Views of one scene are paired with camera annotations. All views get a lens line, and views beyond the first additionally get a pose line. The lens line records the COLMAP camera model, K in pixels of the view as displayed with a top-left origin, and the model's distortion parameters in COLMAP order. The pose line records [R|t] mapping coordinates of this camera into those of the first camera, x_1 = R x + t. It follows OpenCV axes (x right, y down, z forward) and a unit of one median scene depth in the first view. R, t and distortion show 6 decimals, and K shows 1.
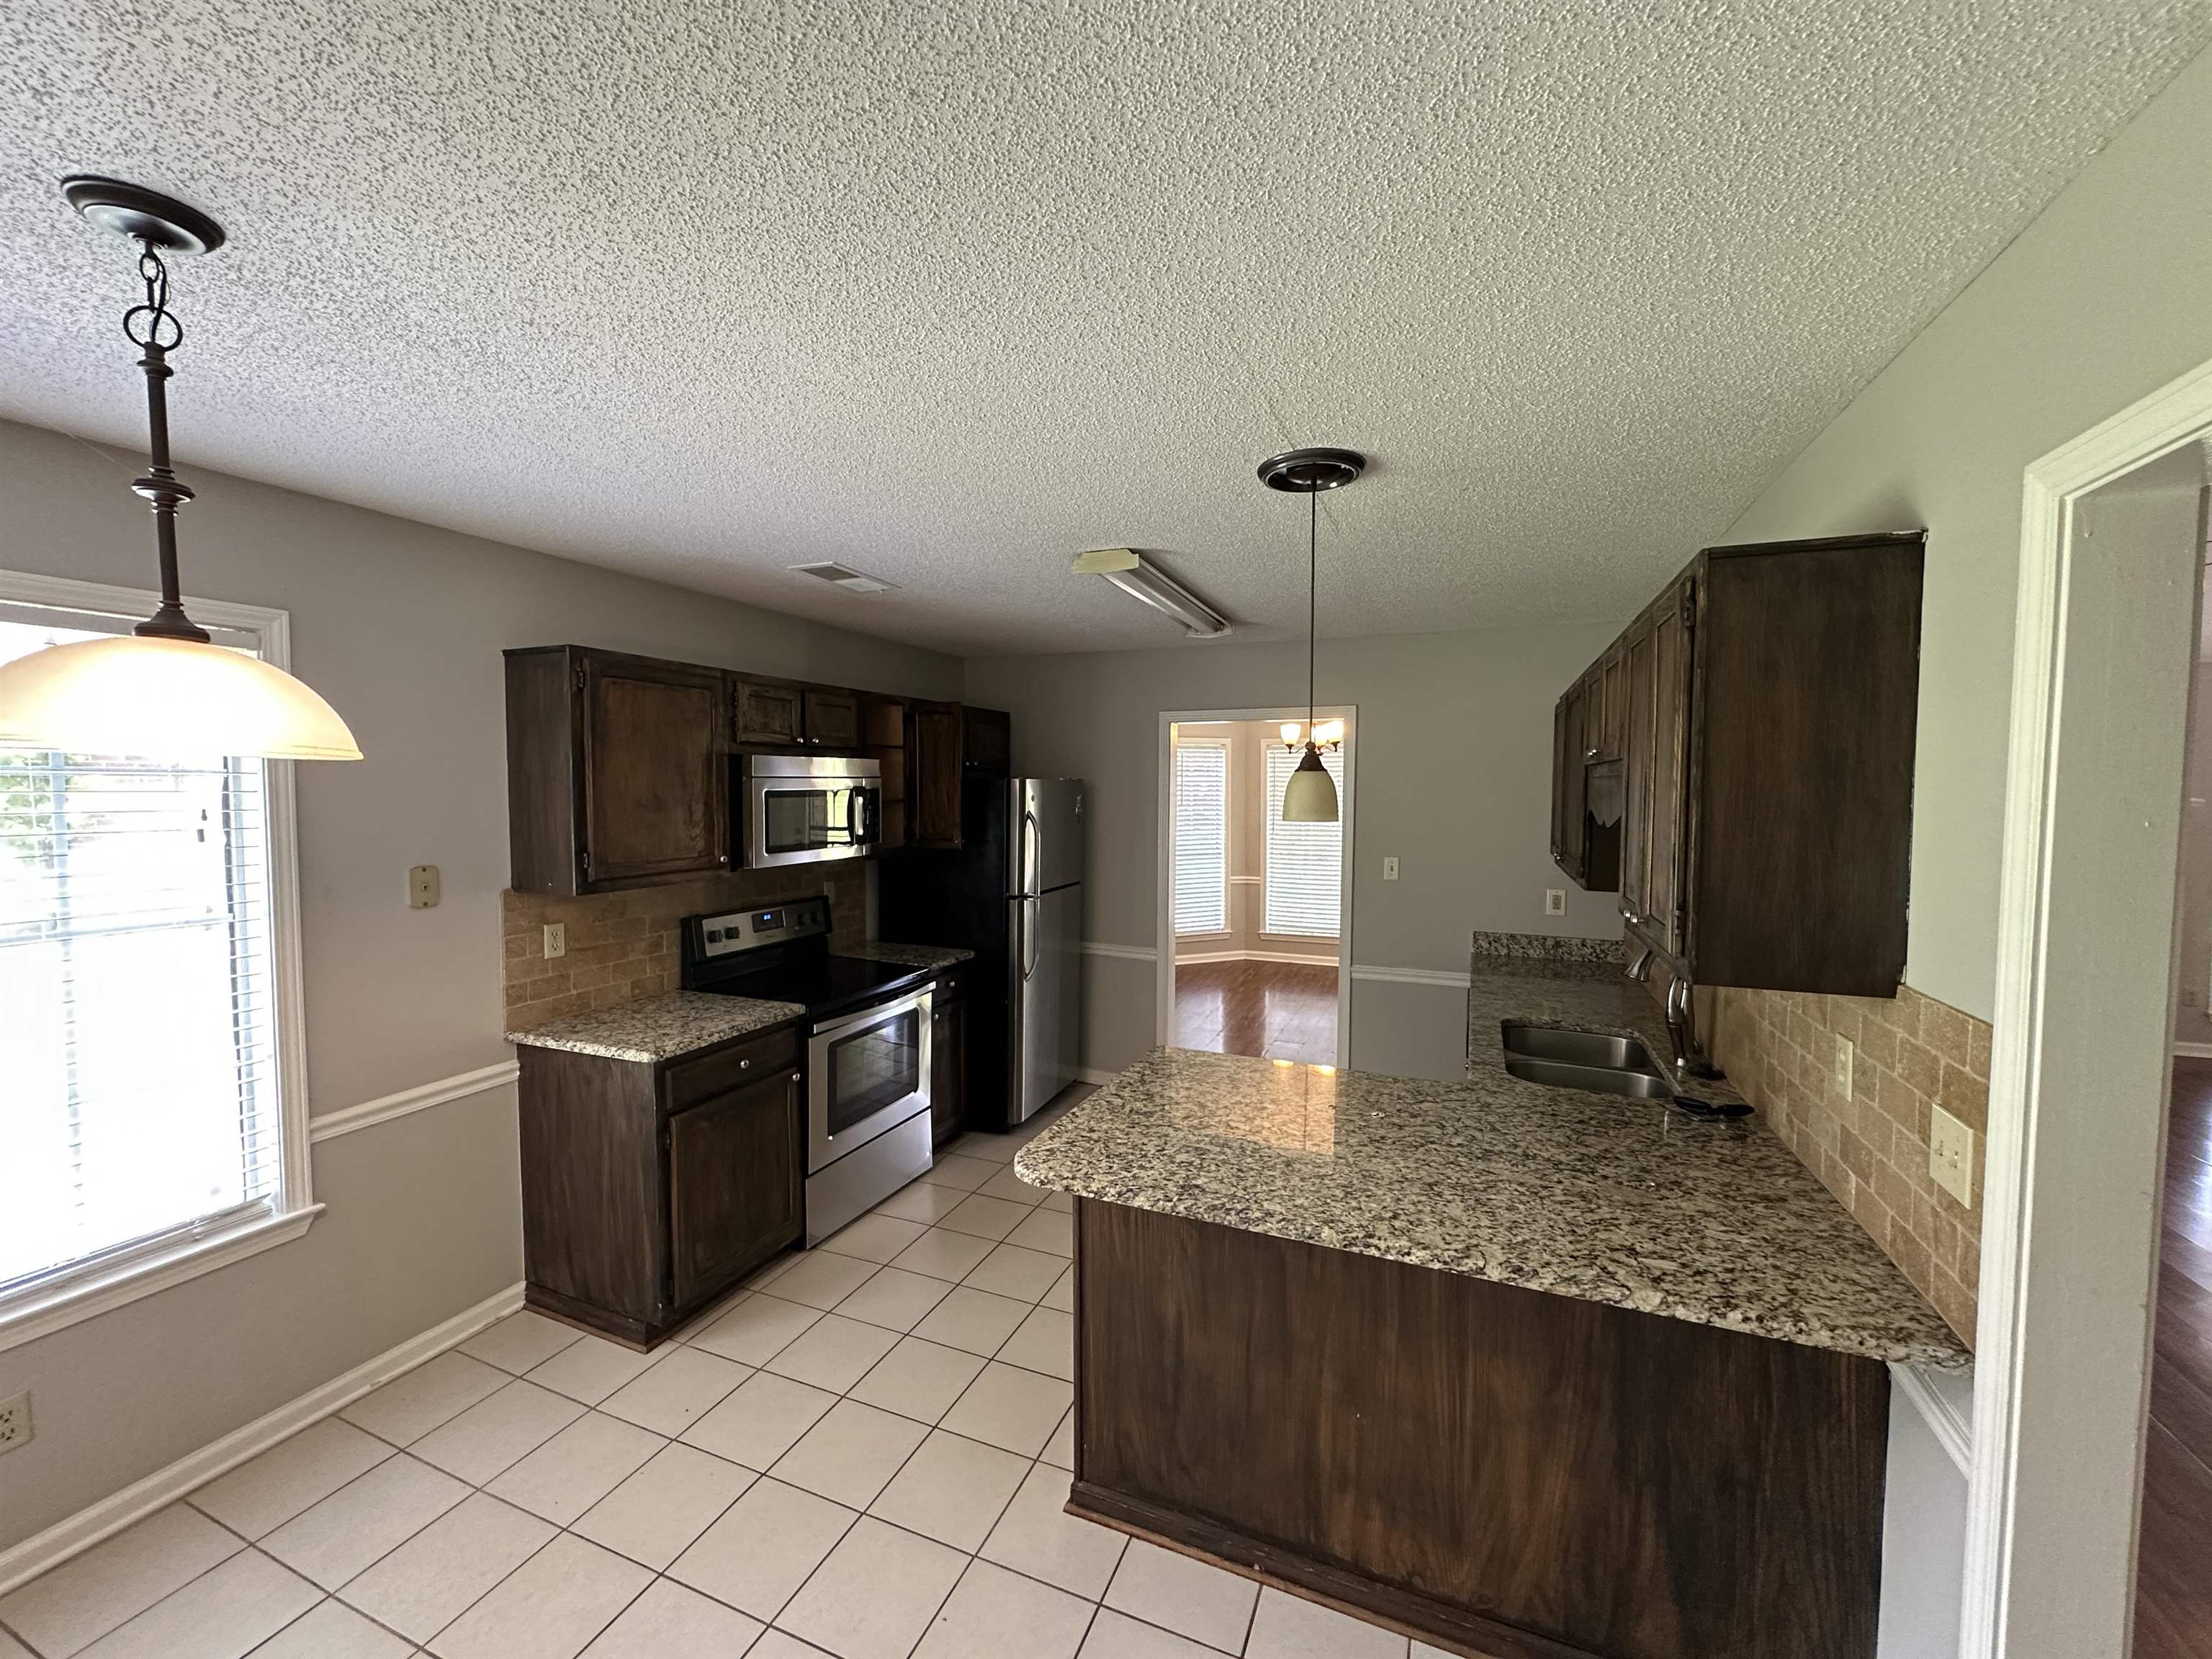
lens RADIAL K [[883.5, 0, 1102.2], [0, 883.5, 831.2], [0, 0, 1]] dist [0.000171, 0.000015]
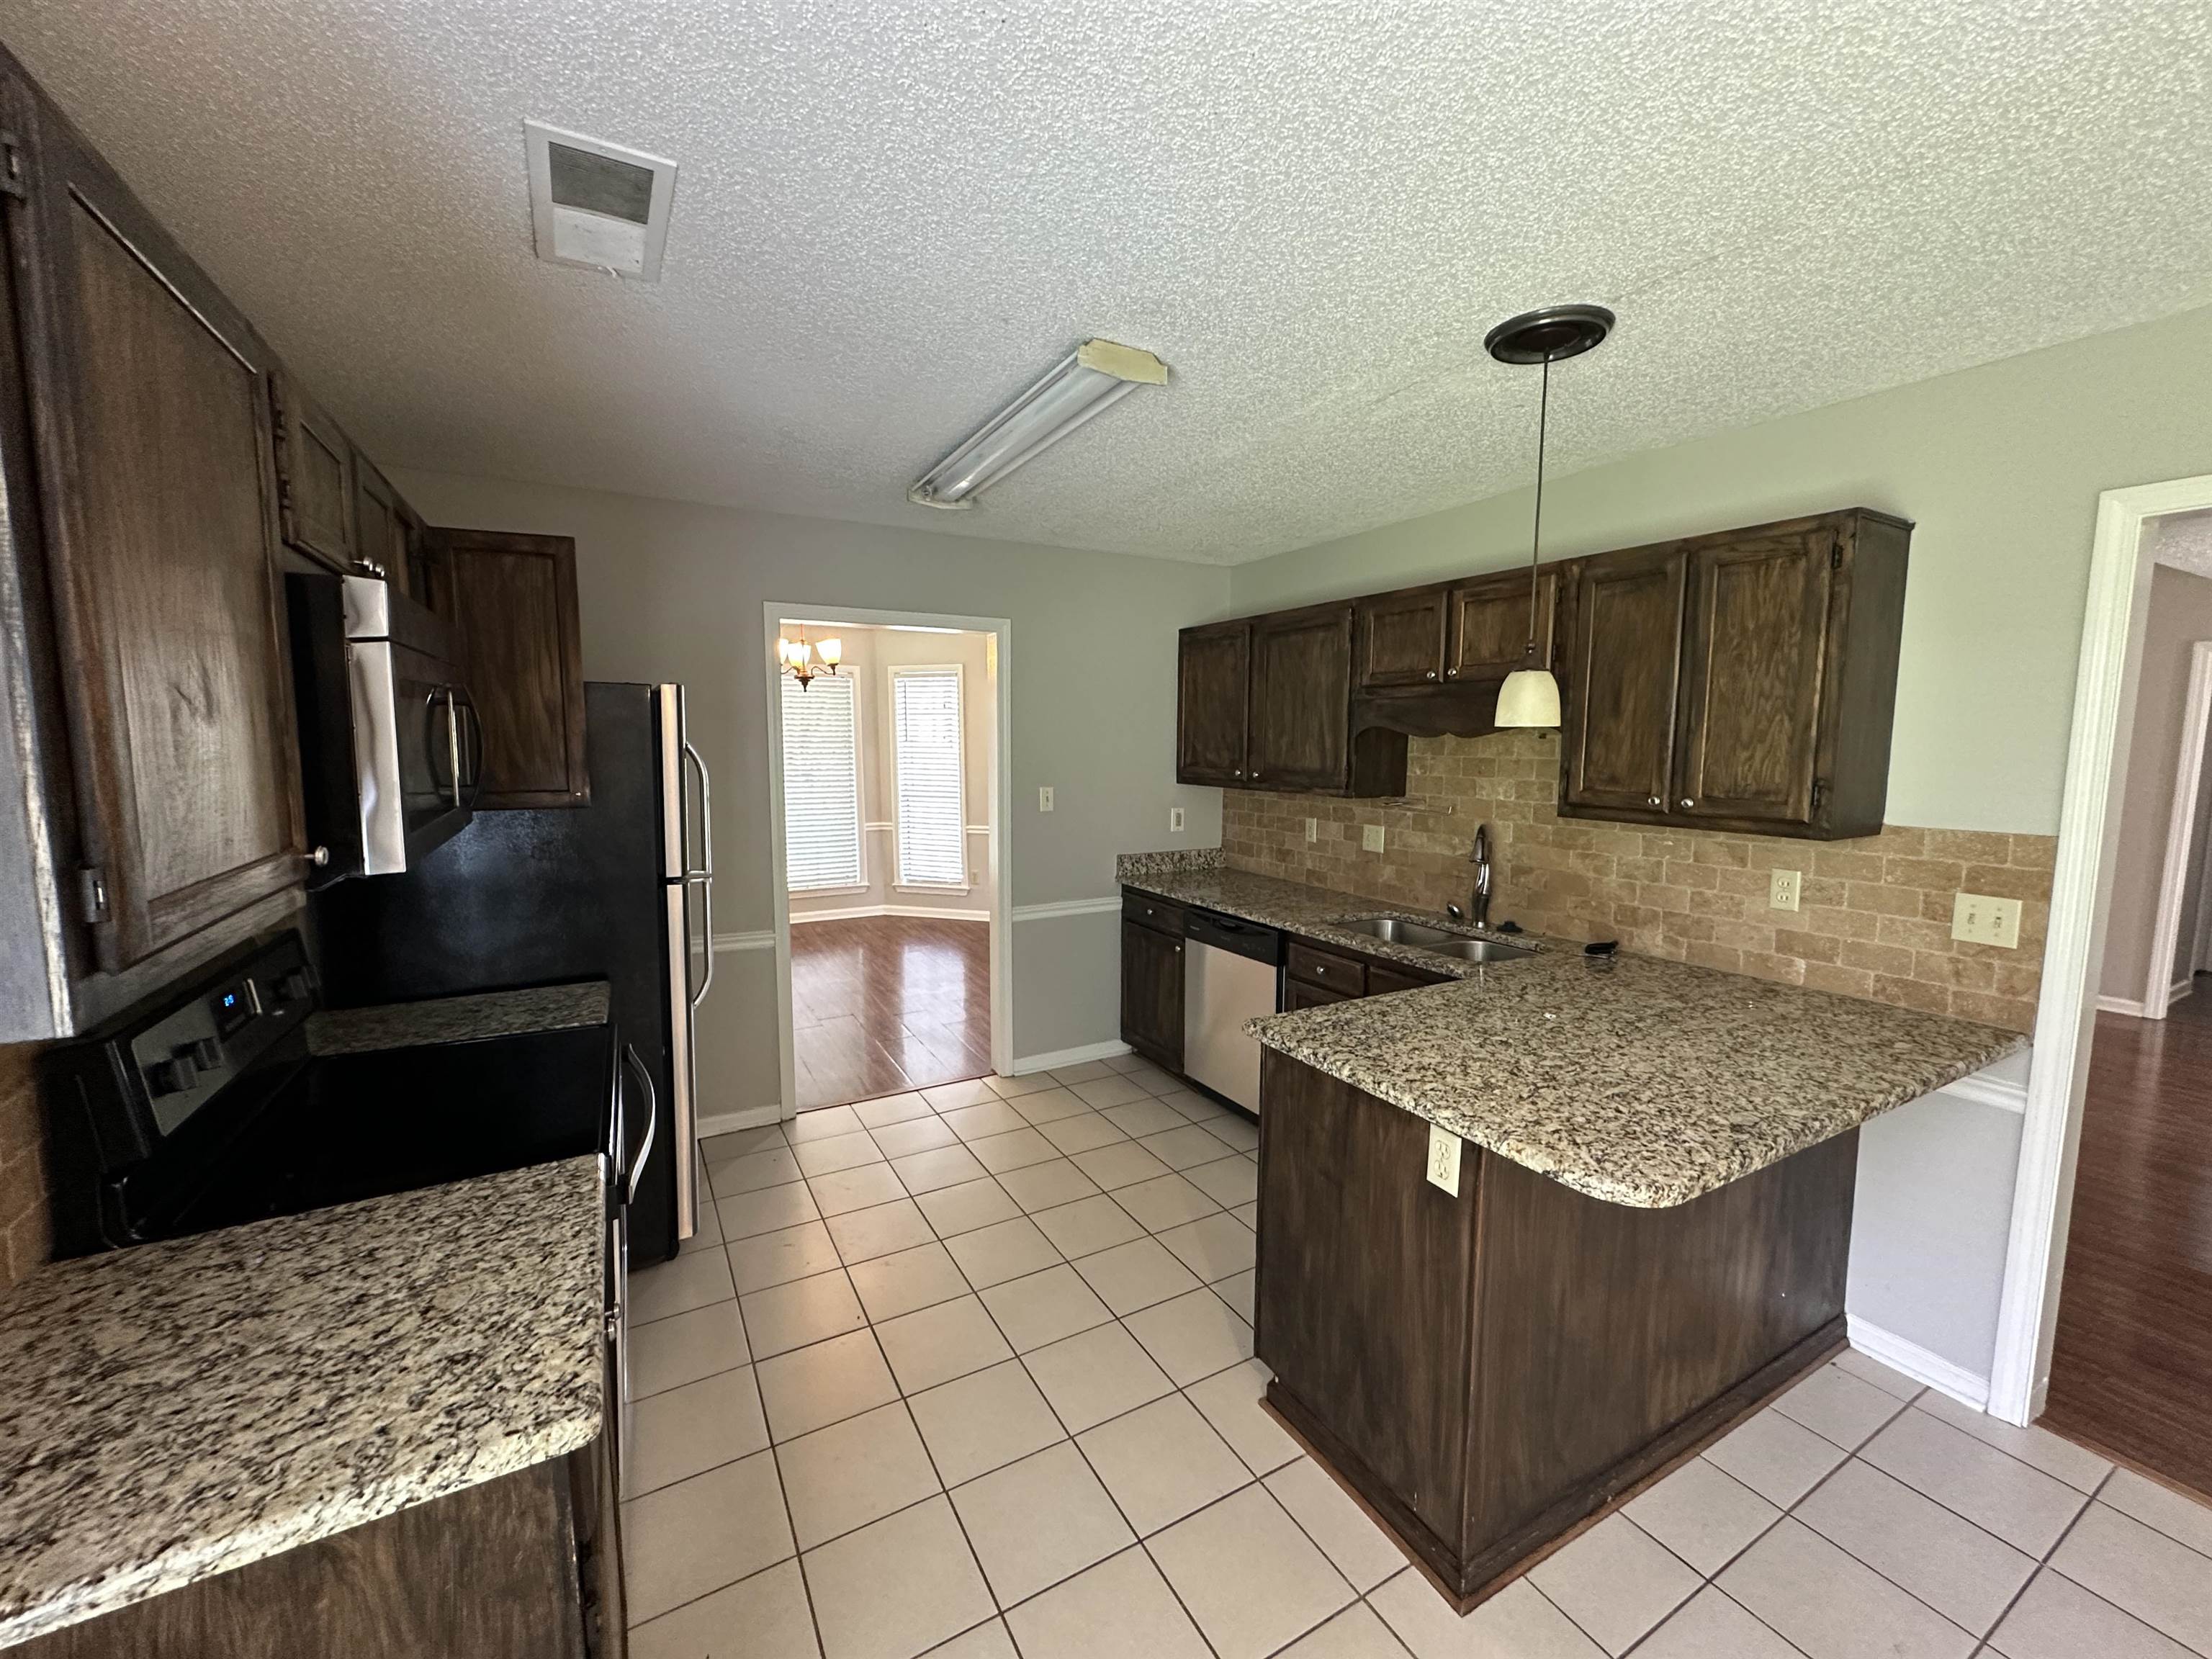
lens RADIAL K [[883.5, 0, 1102.2], [0, 883.5, 831.2], [0, 0, 1]] dist [0.000171, 0.000015]
pose [[0.617132, -0.088108, 0.781911, -0.809941], [0.039681, 0.995932, 0.080906, 0.005435], [-0.785858, -0.018903, 0.618118, 0.803319]]
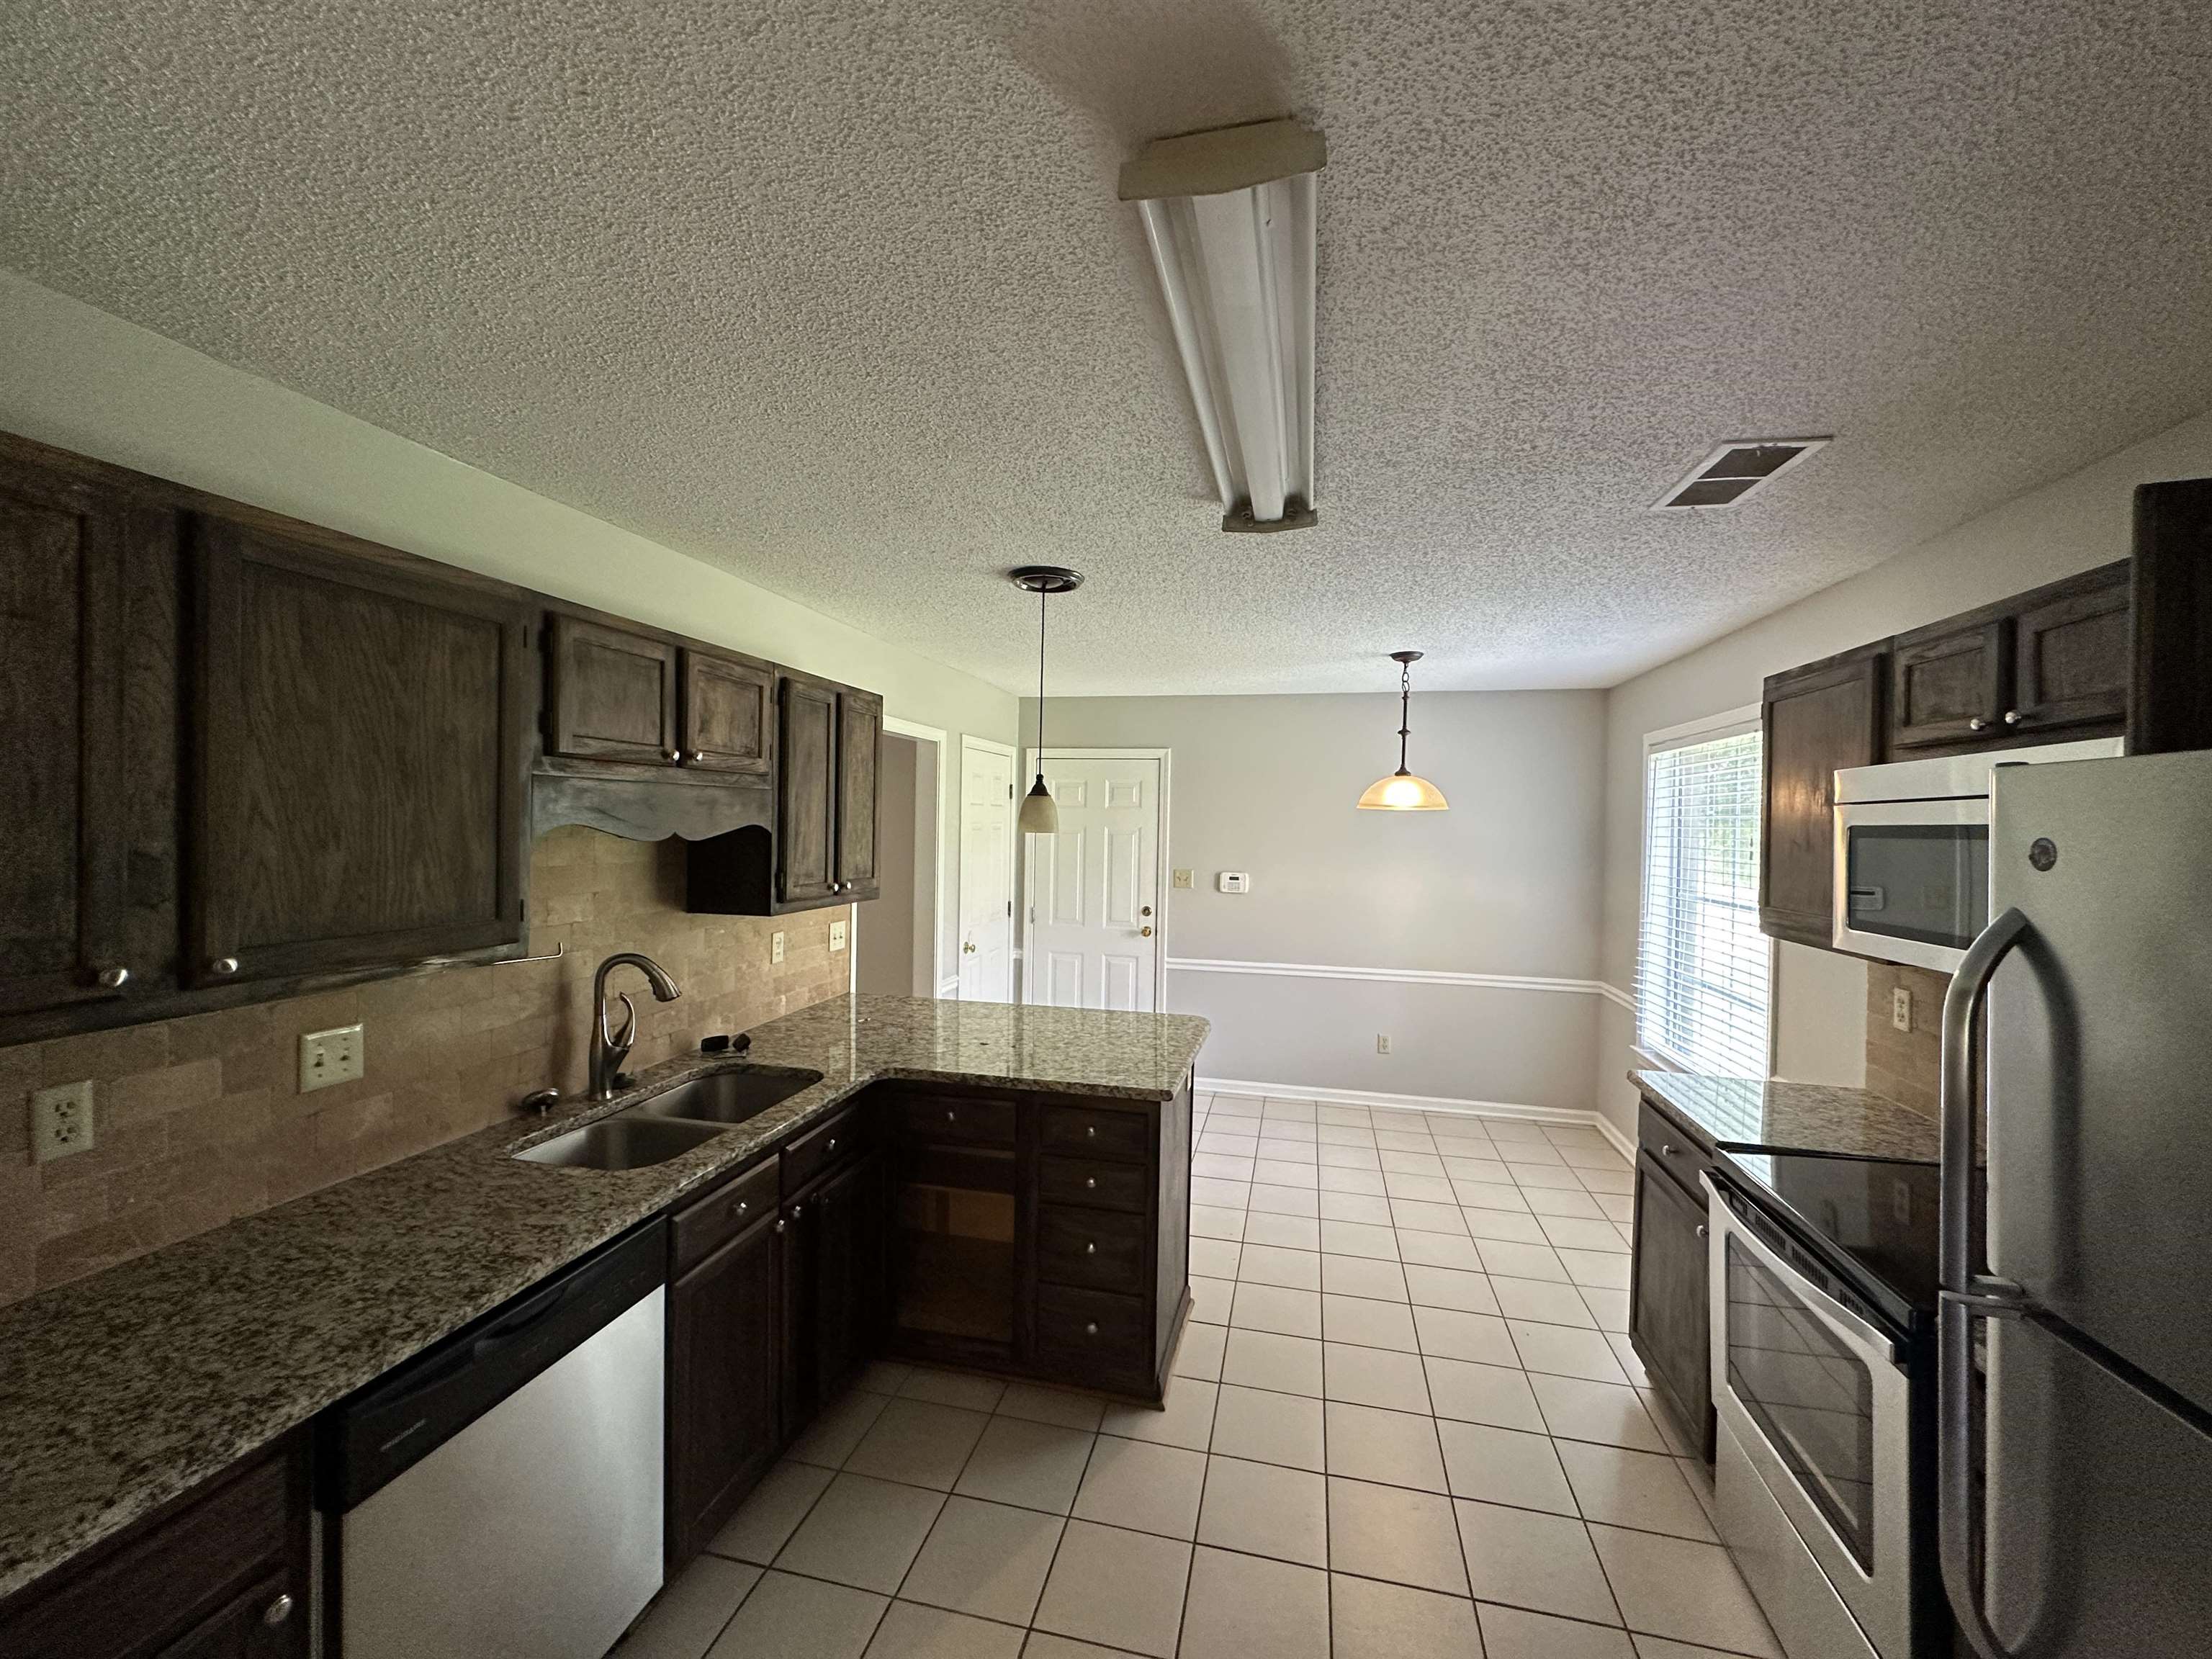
lens RADIAL K [[883.5, 0, 1102.2], [0, 883.5, 831.2], [0, 0, 1]] dist [0.000171, 0.000015]
pose [[-0.986829, -0.020598, -0.160449, 0.371242], [-0.030673, 0.997693, 0.060570, -0.103764], [0.158832, 0.064694, -0.985184, 2.448371]]
